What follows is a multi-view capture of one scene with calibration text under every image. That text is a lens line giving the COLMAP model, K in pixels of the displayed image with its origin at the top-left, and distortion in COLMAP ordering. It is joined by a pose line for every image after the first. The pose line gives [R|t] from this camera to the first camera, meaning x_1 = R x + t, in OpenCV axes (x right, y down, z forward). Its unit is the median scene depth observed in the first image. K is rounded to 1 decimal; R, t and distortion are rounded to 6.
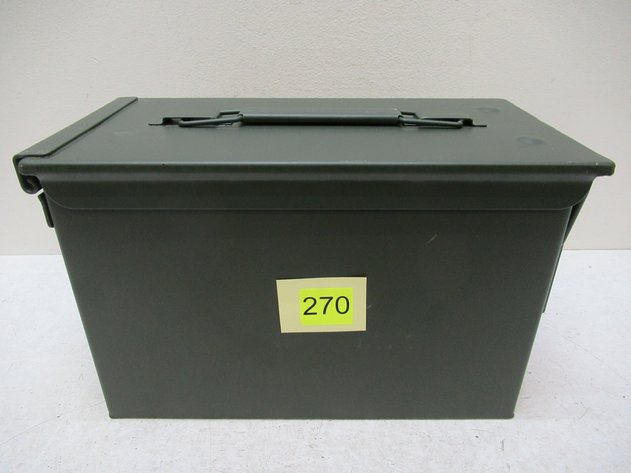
lens RADIAL K [[466.7, 0, 314.8], [0, 466.7, 239.3], [0, 0, 1]] dist [0.001556, -0.004063]
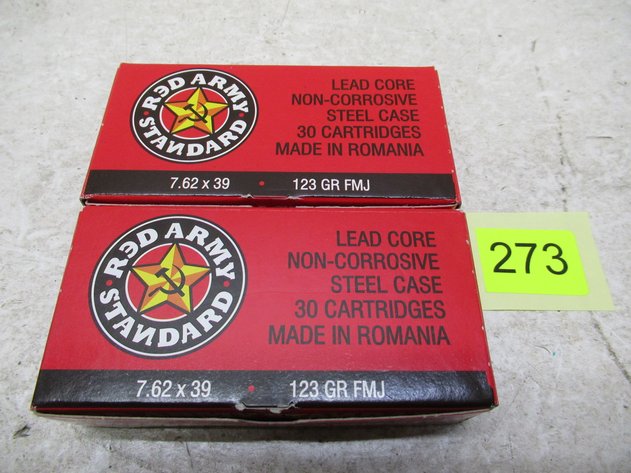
lens RADIAL K [[466.7, 0, 316.0], [0, 466.7, 235.5], [0, 0, 1]] dist [0.001556, -0.004063]
pose [[0.999737, 0.007927, 0.021510, 0.052017], [-0.018629, 0.827737, 0.560807, 0.284721], [-0.013359, -0.561060, 0.827667, 0.240222]]
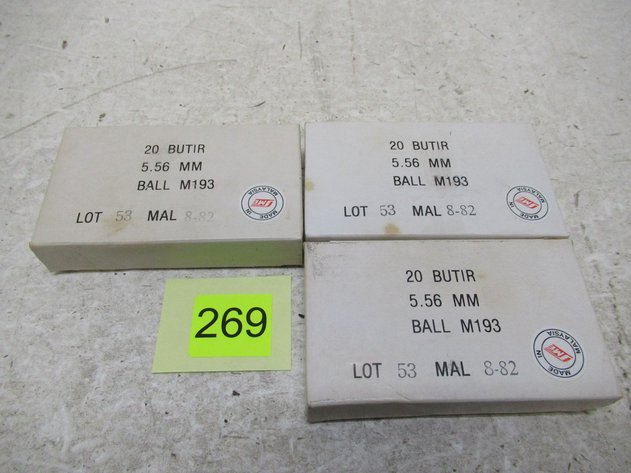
lens RADIAL K [[466.7, 0, 314.2], [0, 466.7, 236.8], [0, 0, 1]] dist [0.001556, -0.004063]
pose [[0.999638, -0.003665, 0.026665, -0.017751], [-0.010801, 0.852796, 0.522133, 0.122054], [-0.024653, -0.522232, 0.852447, 0.371267]]
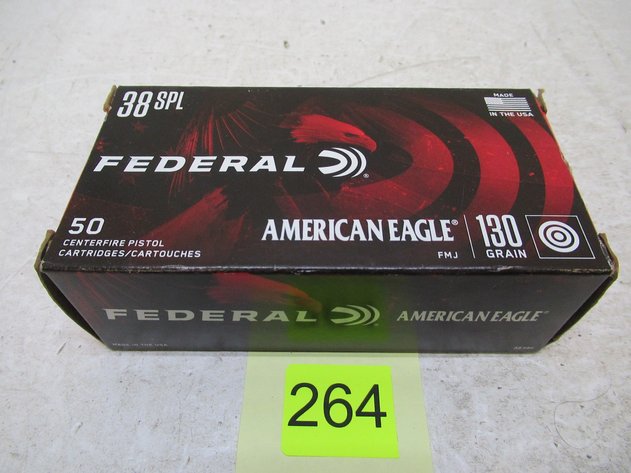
lens RADIAL K [[466.7, 0, 318.1], [0, 466.7, 235.3], [0, 0, 1]] dist [0.001556, -0.004063]
pose [[0.999896, -0.006012, 0.013096, -0.415845], [-0.000025, 0.908082, 0.418793, 0.237483], [-0.014410, -0.418750, 0.907987, 0.447048]]
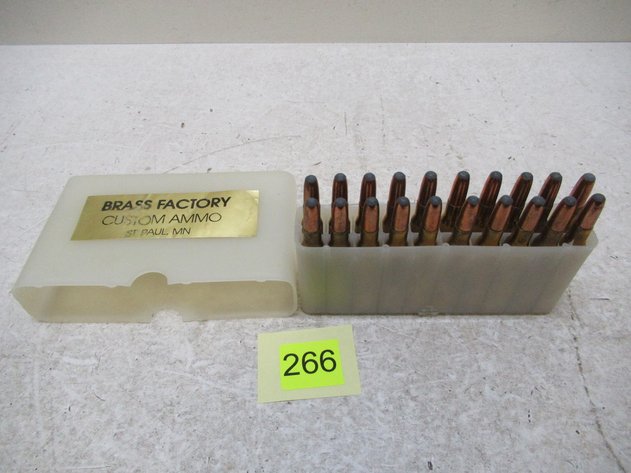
lens RADIAL K [[466.7, 0, 315.5], [0, 466.7, 239.4], [0, 0, 1]] dist [0.001556, -0.004063]
pose [[0.998800, 0.023342, -0.043060, -0.039161], [-0.006880, 0.937285, 0.348497, 0.122412], [0.048494, -0.347782, 0.936320, 0.041634]]
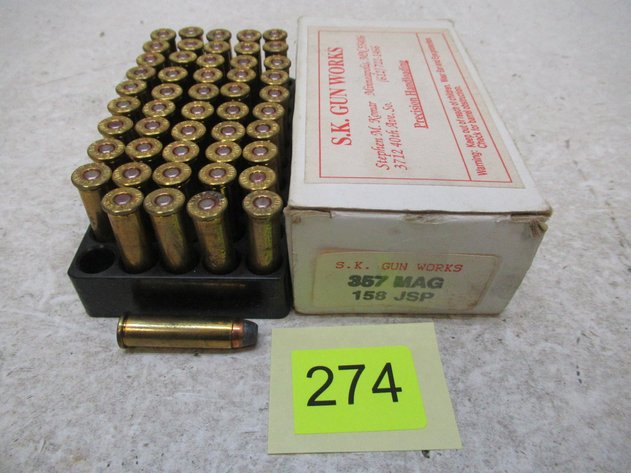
lens RADIAL K [[466.7, 0, 314.7], [0, 466.7, 237.9], [0, 0, 1]] dist [0.001556, -0.004063]
pose [[0.999353, 0.035853, 0.003010, 0.003653], [-0.035142, 0.954752, 0.295318, 0.378188], [0.007714, -0.295233, 0.955394, 0.242886]]
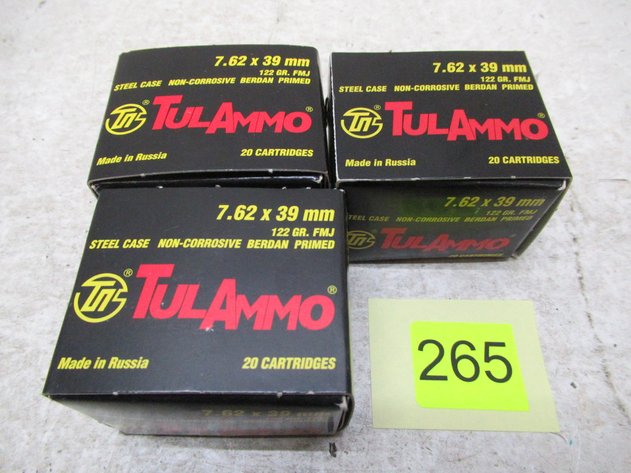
lens RADIAL K [[466.7, 0, 316.0], [0, 466.7, 236.0], [0, 0, 1]] dist [0.001556, -0.004063]
pose [[0.999956, 0.008281, 0.004318, 0.088608], [-0.009326, 0.860936, 0.508628, 0.297613], [0.000494, -0.508646, 0.860975, 0.315256]]
